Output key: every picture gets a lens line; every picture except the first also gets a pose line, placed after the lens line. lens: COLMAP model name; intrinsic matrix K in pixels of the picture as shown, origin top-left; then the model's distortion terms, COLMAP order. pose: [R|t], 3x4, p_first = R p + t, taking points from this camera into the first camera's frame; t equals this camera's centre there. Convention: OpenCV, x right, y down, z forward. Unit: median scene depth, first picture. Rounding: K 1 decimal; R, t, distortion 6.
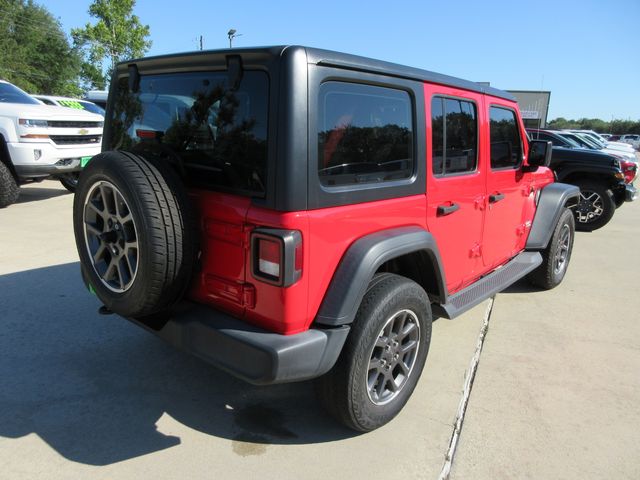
lens RADIAL K [[479.0, 0, 320.0], [0, 479.0, 240.0], [0, 0, 1]] dist [-0.002144, -0.000387]
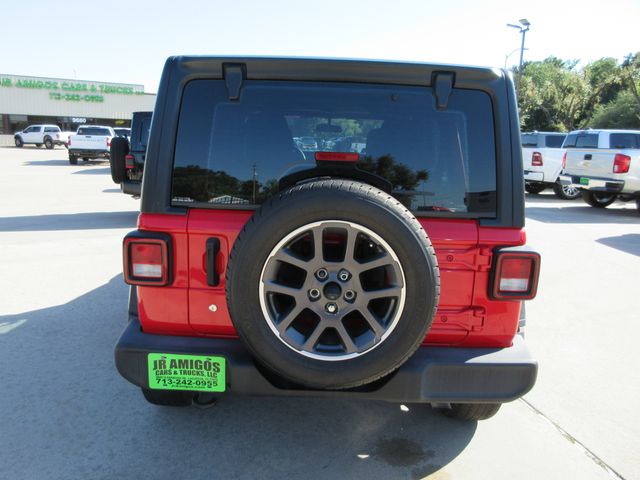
lens RADIAL K [[479.0, 0, 320.0], [0, 479.0, 240.0], [0, 0, 1]] dist [-0.002144, -0.000387]
pose [[0.775701, -0.138029, 0.615822, -0.892380], [0.154698, 0.987606, 0.026500, -0.109157], [-0.611847, 0.074710, 0.787440, 0.380499]]
